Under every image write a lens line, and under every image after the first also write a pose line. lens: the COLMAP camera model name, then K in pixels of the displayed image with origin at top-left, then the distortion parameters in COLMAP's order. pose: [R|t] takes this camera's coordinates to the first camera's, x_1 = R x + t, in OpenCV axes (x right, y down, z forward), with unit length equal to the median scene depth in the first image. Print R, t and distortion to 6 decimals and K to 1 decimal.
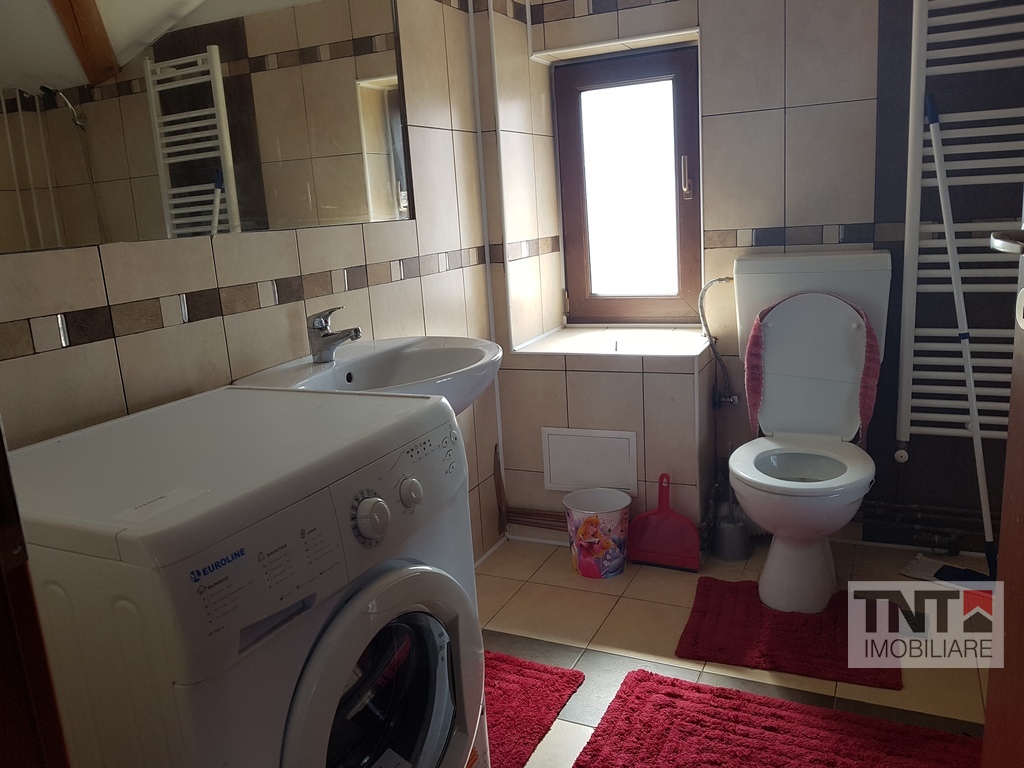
lens RADIAL K [[788.7, 0, 512.0], [0, 788.7, 384.0], [0, 0, 1]] dist [-0.017547, -0.009148]
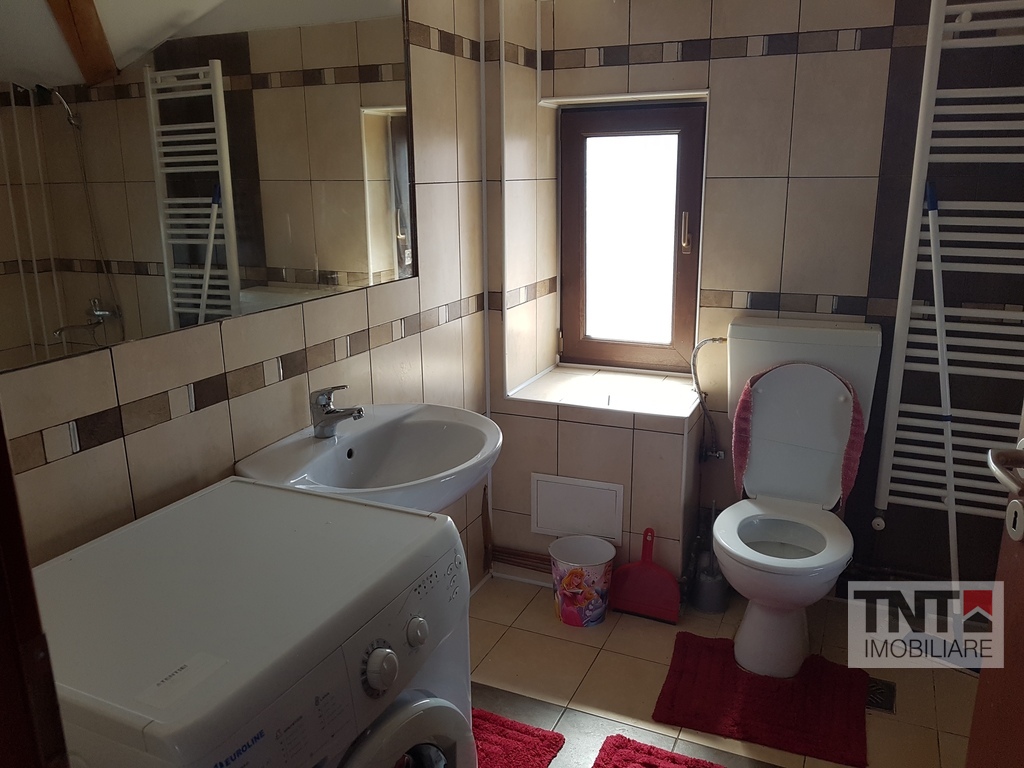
lens RADIAL K [[784.2, 0, 513.8], [0, 784.2, 384.4], [0, 0, 1]] dist [-0.014466, -0.015191]
pose [[0.998446, 0.047640, 0.028929, -0.021583], [-0.048710, 0.998108, 0.037516, -0.105963], [-0.027087, -0.038867, 0.998877, -0.007095]]
